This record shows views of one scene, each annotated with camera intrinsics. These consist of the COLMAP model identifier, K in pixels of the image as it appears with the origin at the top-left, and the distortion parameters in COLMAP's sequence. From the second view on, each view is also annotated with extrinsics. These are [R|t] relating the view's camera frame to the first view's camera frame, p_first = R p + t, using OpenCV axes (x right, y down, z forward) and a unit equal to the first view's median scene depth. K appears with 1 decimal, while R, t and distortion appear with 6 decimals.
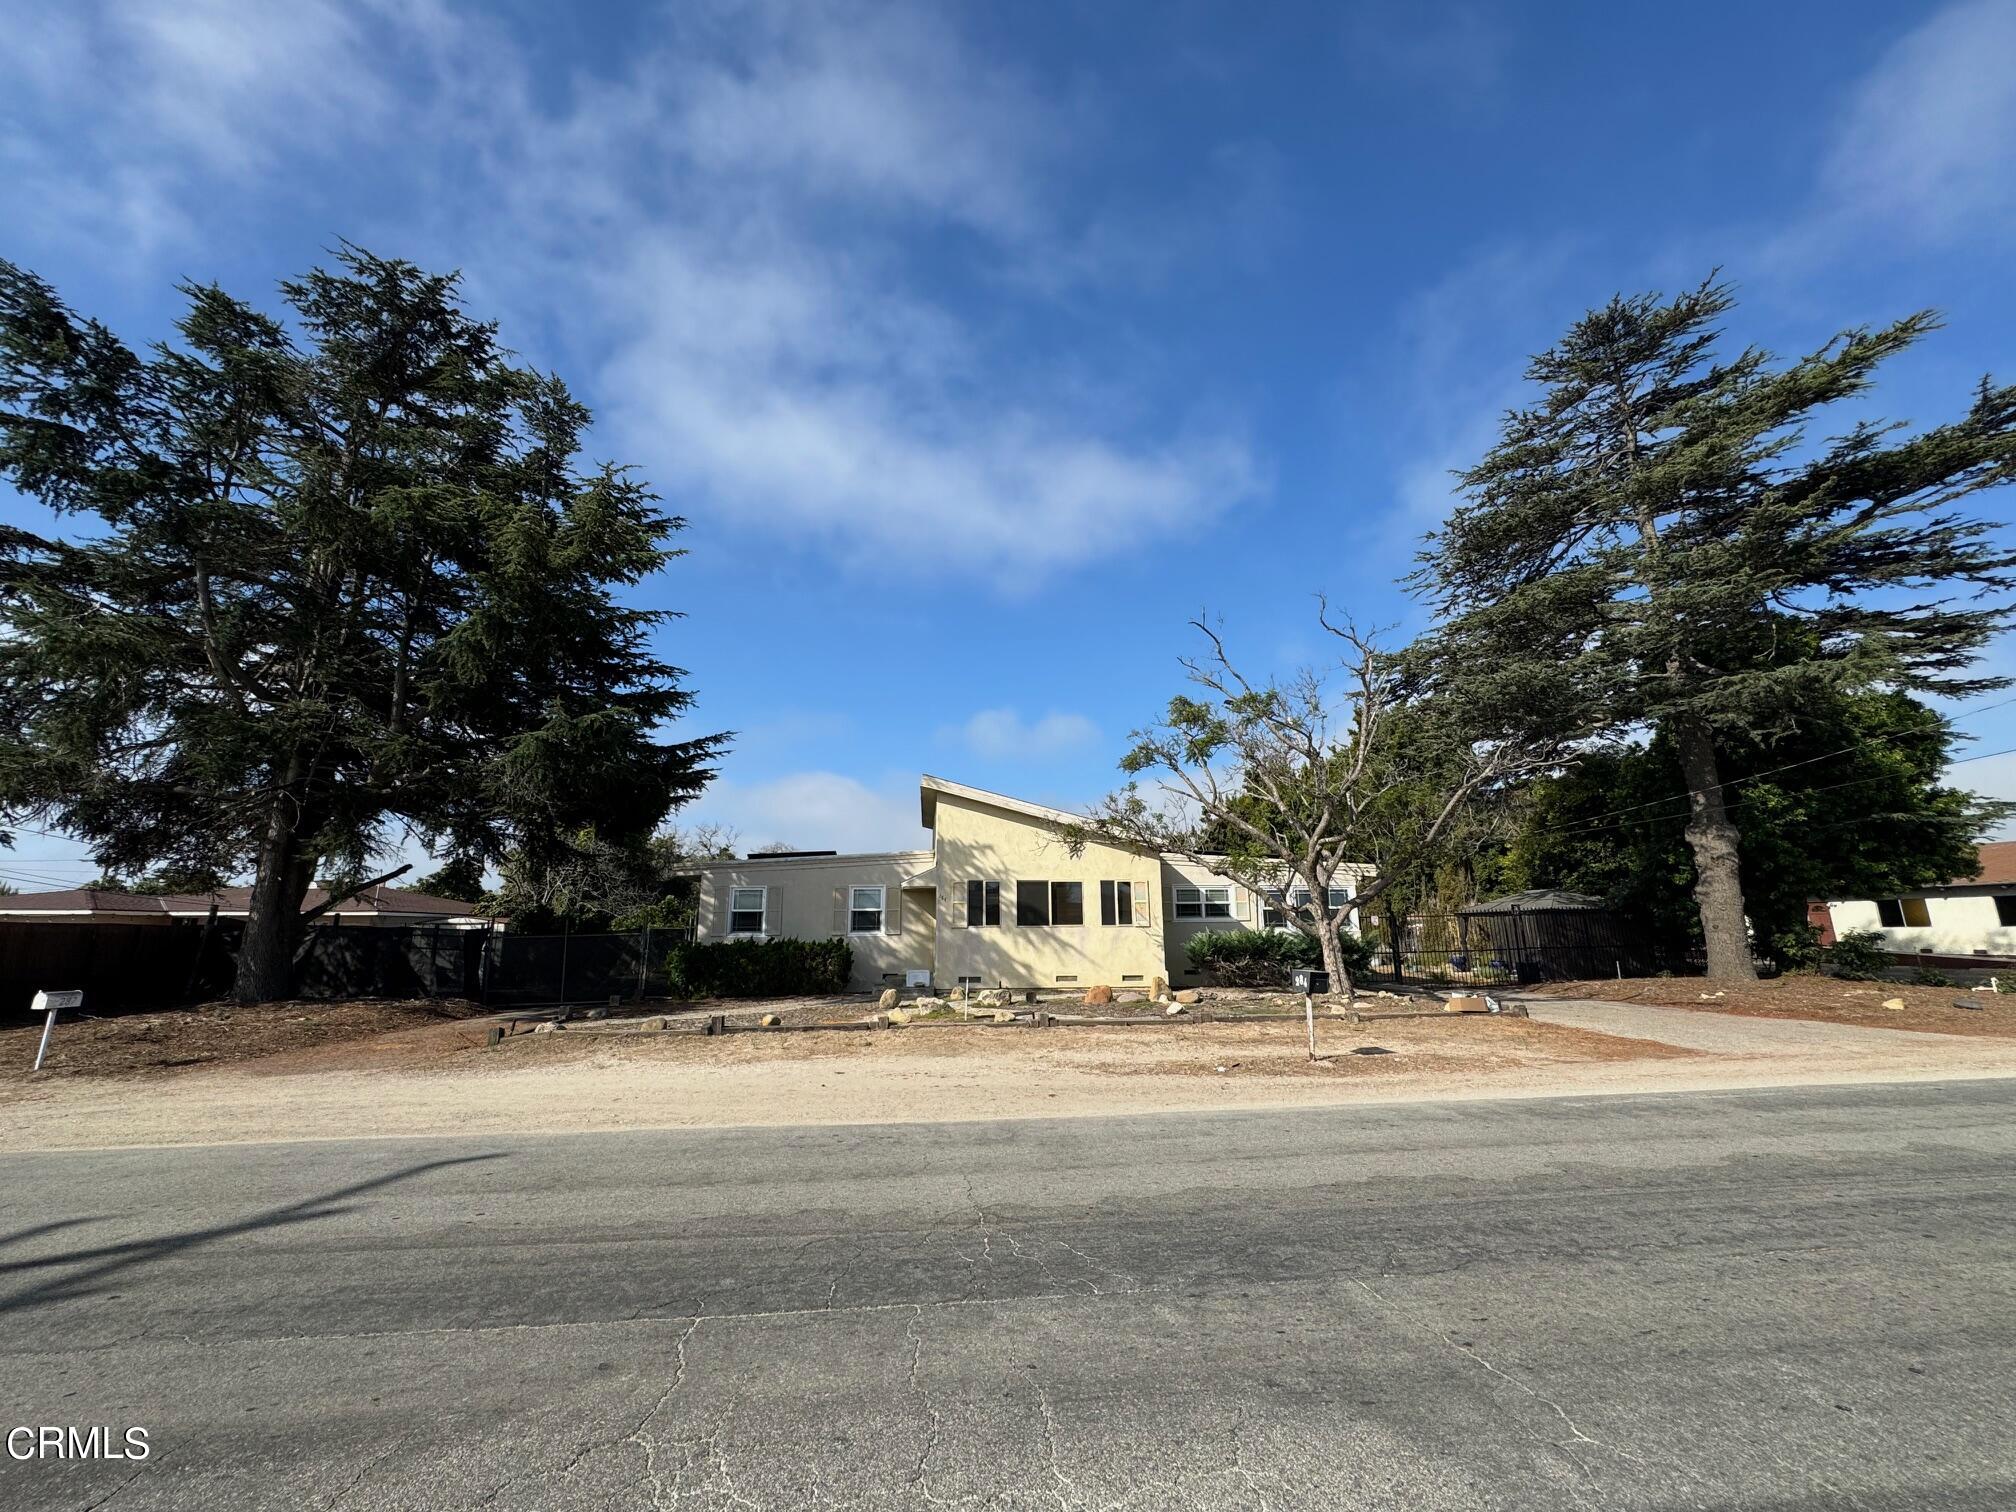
lens RADIAL K [[807.4, 0, 1006.3], [0, 807.4, 752.3], [0, 0, 1]] dist [0.000272, -0.000054]
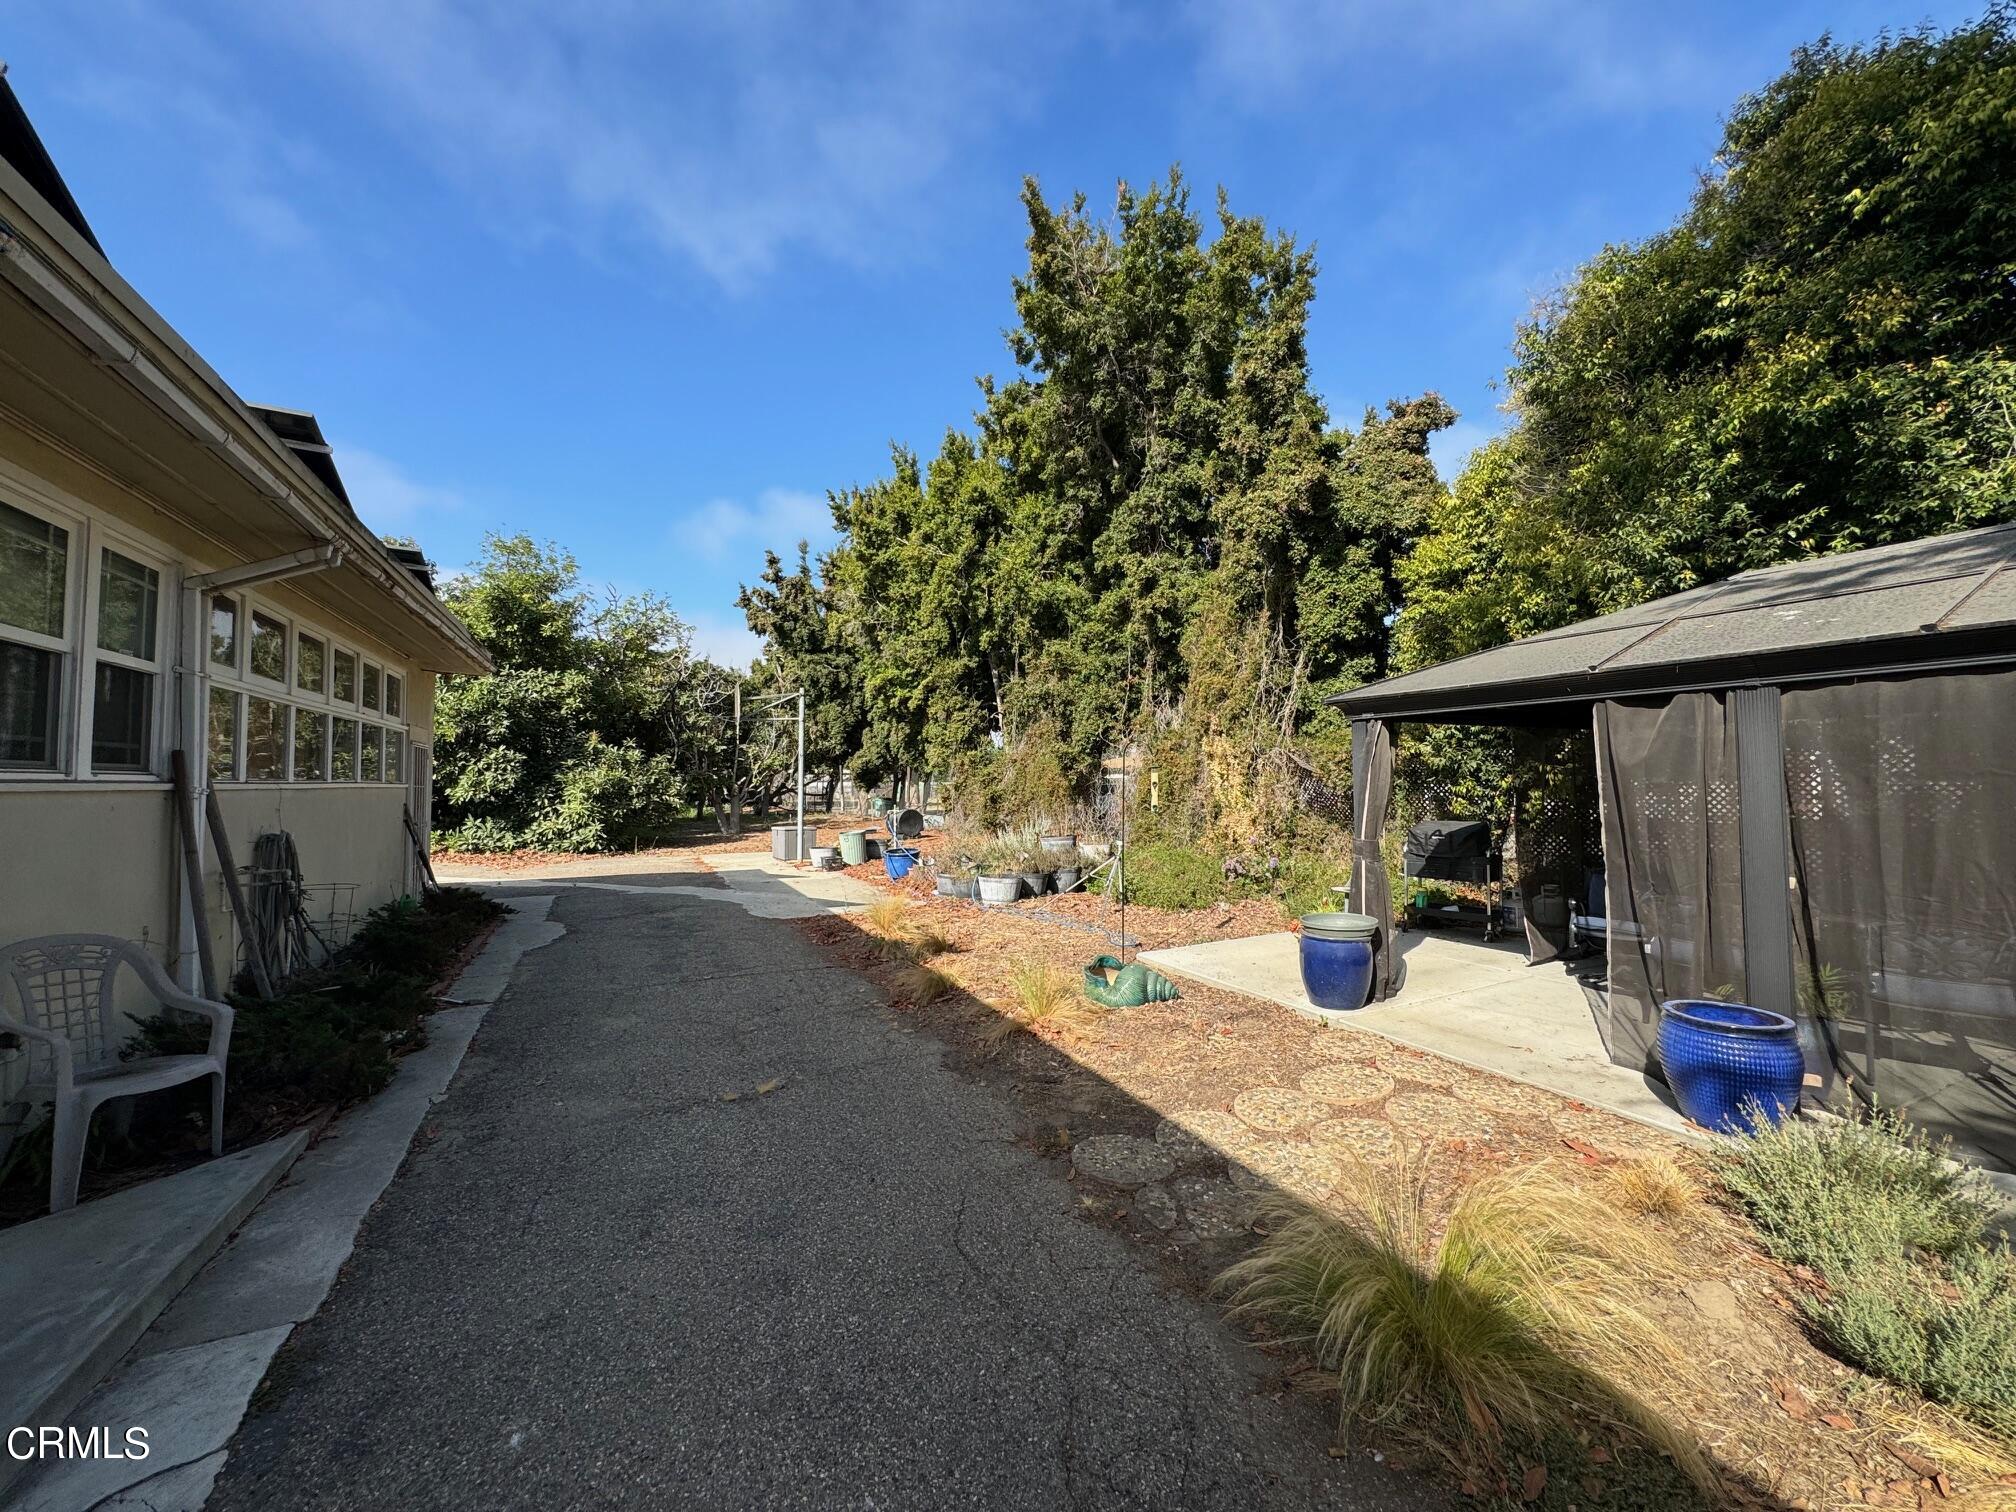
lens RADIAL K [[807.4, 0, 1006.3], [0, 807.4, 752.3], [0, 0, 1]] dist [0.000272, -0.000054]
pose [[0.944279, 0.010599, 0.328975, 0.329526], [-0.071430, 0.982261, 0.173383, 0.142457], [-0.321301, -0.187221, 0.928285, 0.665399]]
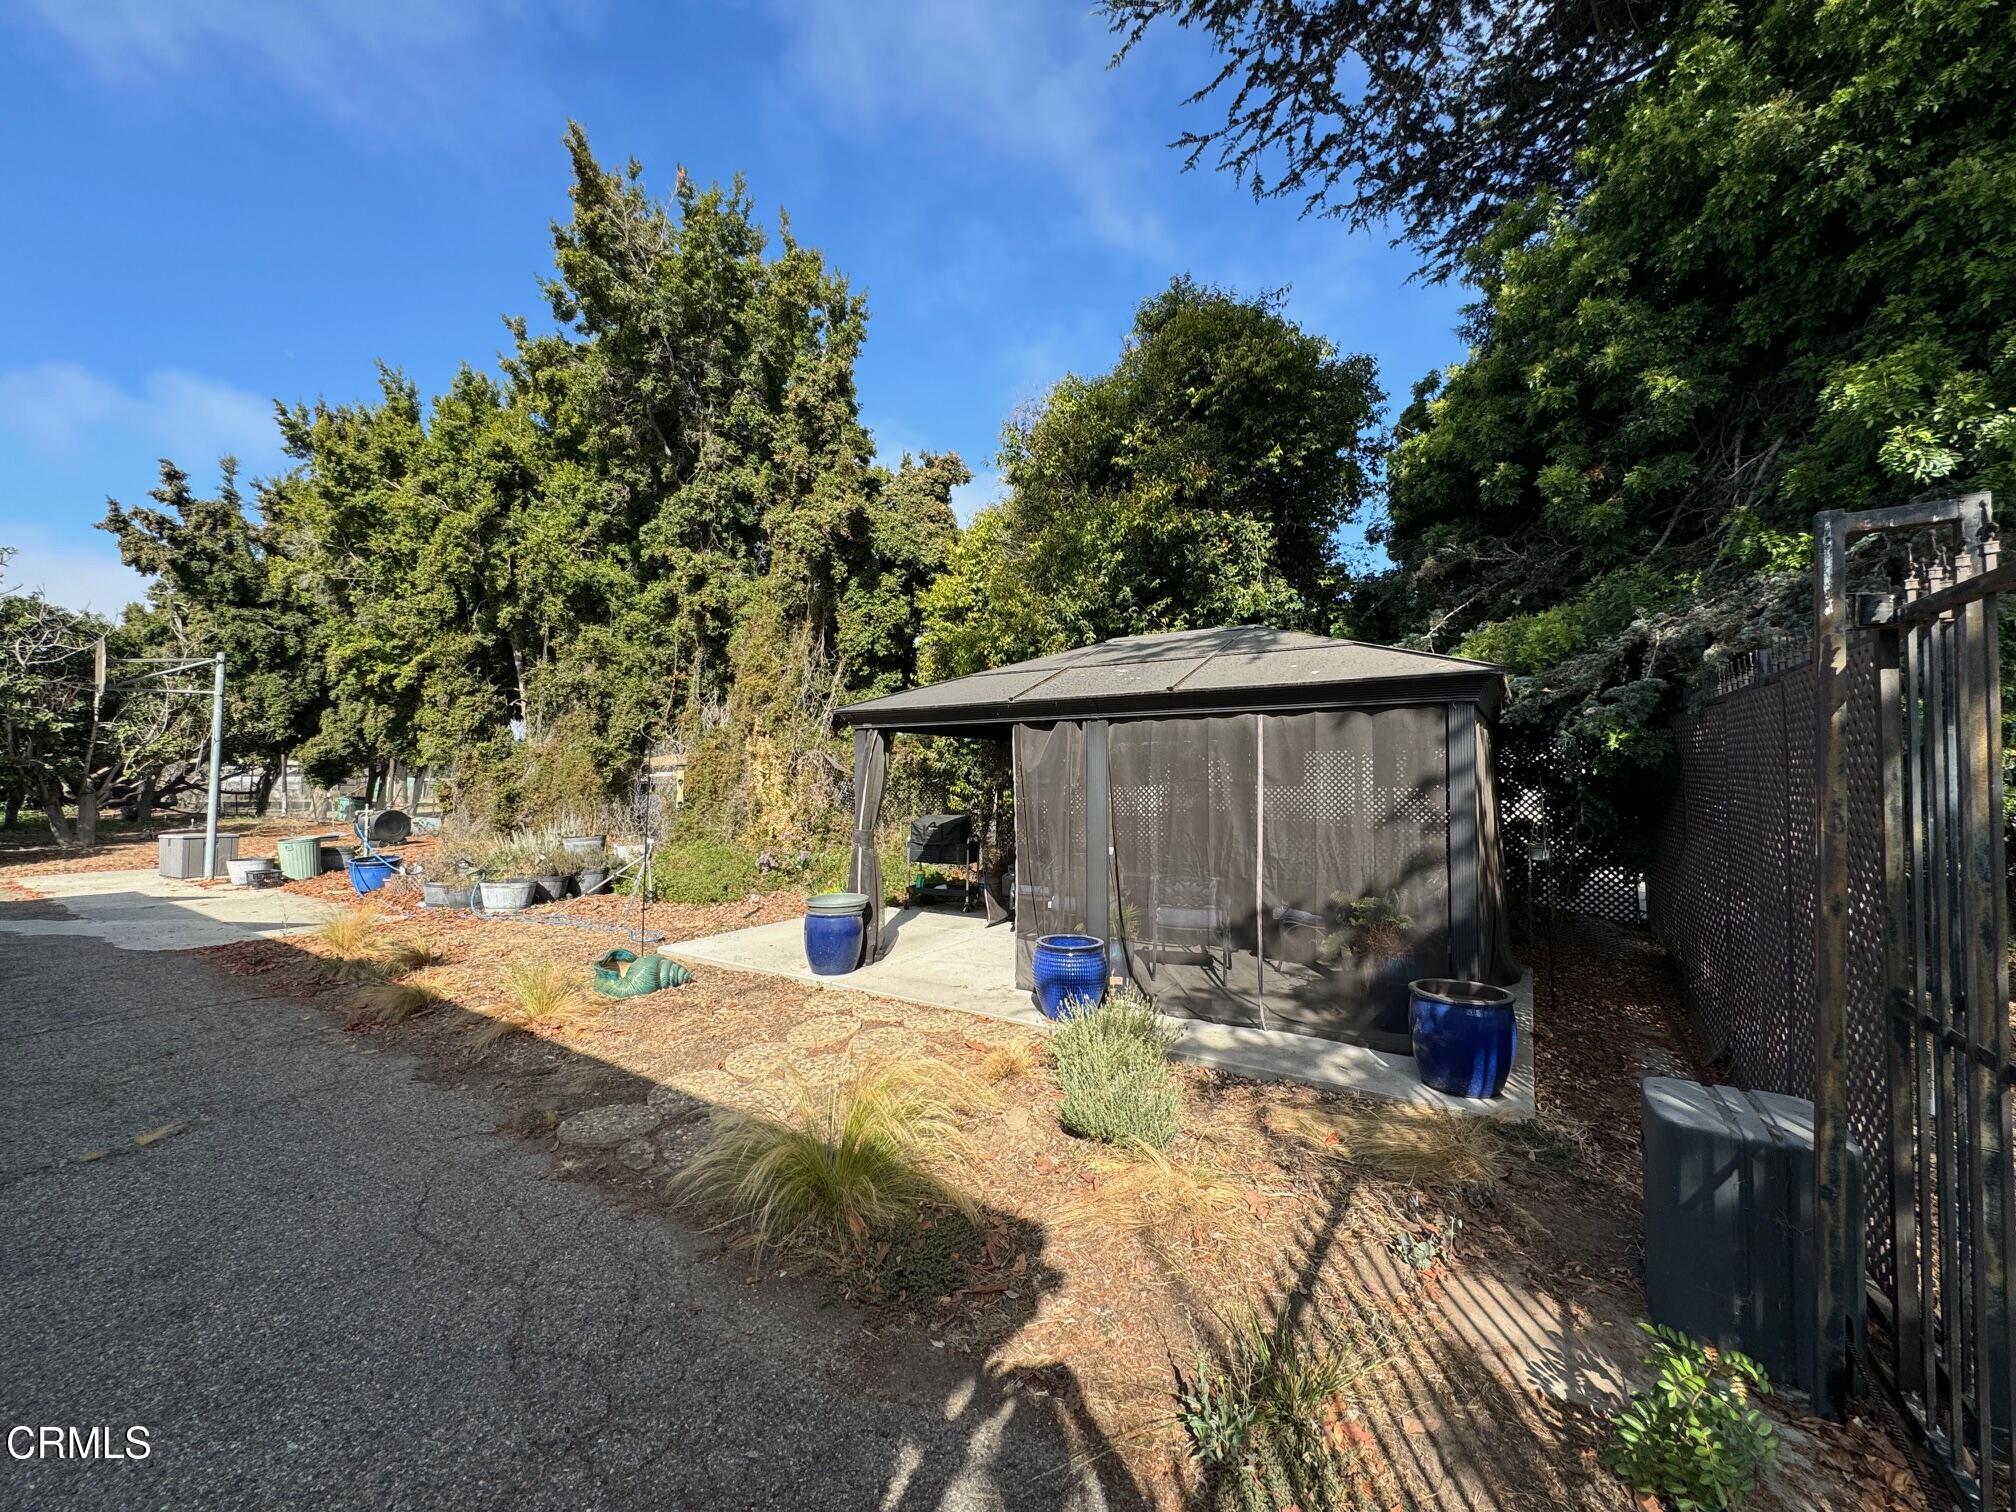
lens RADIAL K [[807.4, 0, 1006.3], [0, 807.4, 752.3], [0, 0, 1]] dist [0.000272, -0.000054]
pose [[0.649804, 0.035584, 0.759268, 0.327024], [-0.177719, 0.978329, 0.106247, 0.138464], [-0.739034, -0.203976, 0.642046, 0.646418]]
